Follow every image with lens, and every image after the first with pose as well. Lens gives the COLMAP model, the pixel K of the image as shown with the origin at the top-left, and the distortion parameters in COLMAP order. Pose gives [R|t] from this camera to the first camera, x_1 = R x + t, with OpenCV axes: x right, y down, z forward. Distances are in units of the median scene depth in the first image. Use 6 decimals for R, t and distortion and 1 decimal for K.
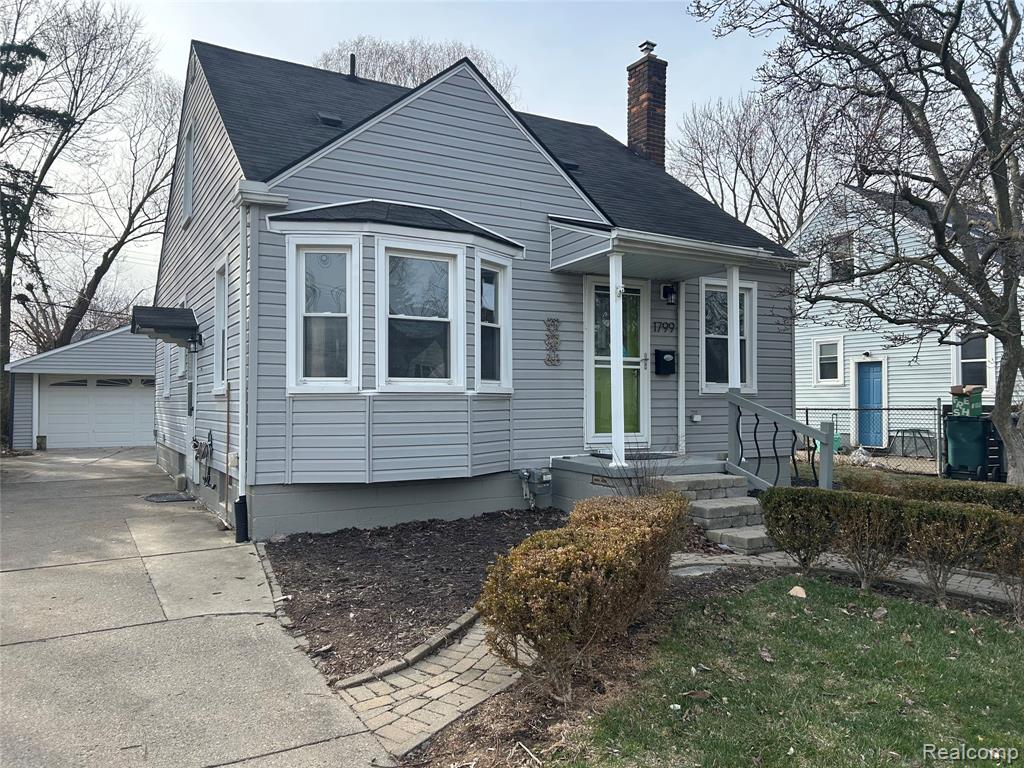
lens RADIAL K [[755.1, 0, 512.0], [0, 755.1, 384.0], [0, 0, 1]] dist [0.001678, 0.000529]
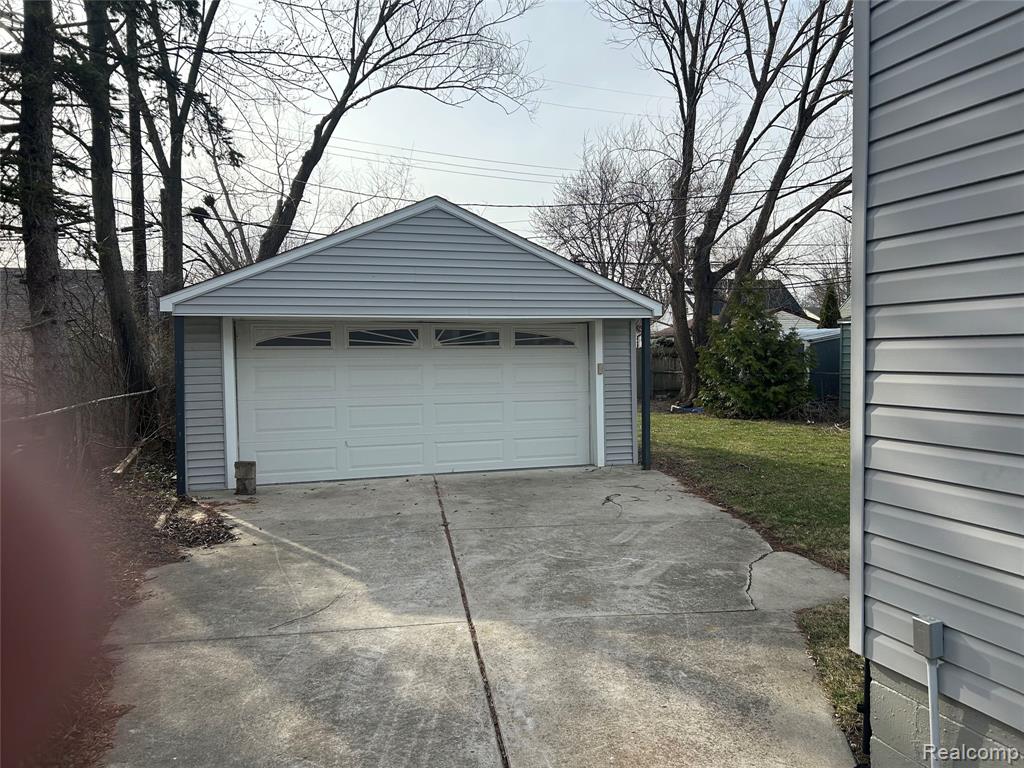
lens RADIAL K [[774.5, 0, 512.0], [0, 774.5, 384.0], [0, 0, 1]] dist [0.004945, 0.001203]
pose [[0.979640, -0.002824, -0.200745, -0.259255], [0.015533, 0.997970, 0.061765, -0.000877], [0.200163, -0.063626, 0.977695, 0.404933]]
